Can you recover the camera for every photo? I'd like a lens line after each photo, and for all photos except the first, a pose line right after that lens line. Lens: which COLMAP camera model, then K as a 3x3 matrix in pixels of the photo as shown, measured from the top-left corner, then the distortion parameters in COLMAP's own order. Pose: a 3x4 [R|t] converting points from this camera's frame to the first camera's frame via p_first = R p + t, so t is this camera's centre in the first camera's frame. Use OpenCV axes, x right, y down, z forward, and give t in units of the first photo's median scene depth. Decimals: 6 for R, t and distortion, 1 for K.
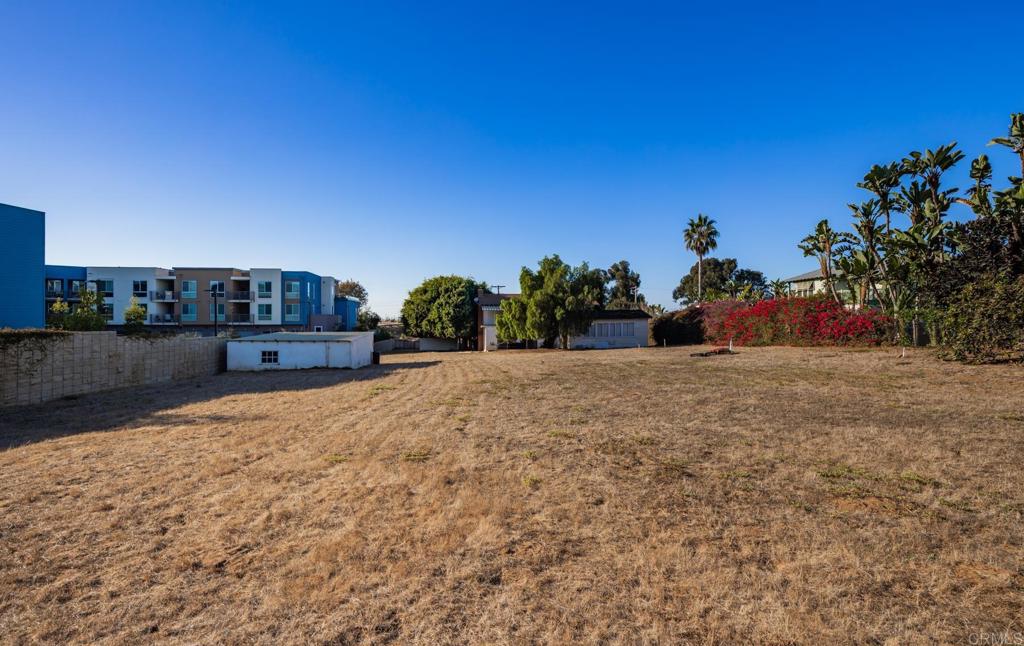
lens RADIAL K [[495.9, 0, 512.8], [0, 495.9, 300.5], [0, 0, 1]] dist [-0.001659, -0.000324]
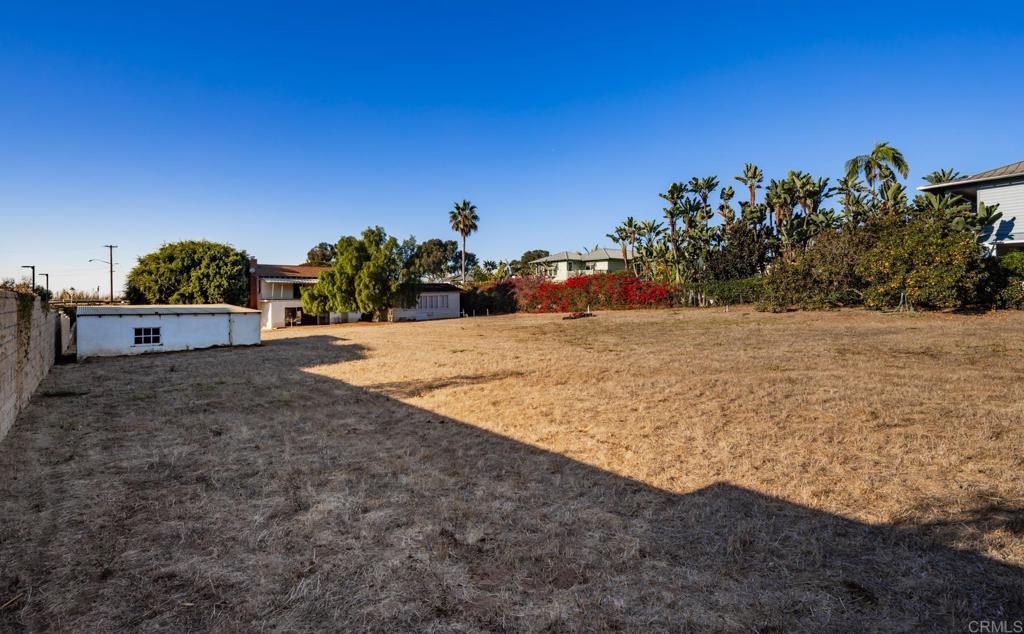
lens RADIAL K [[497.3, 0, 507.9], [0, 497.3, 277.0], [0, 0, 1]] dist [-0.000740, -0.001674]
pose [[0.825708, 0.019303, 0.563768, -0.280898], [-0.017900, 0.999808, -0.008016, 0.012753], [-0.563814, -0.003472, 0.825894, 0.043087]]
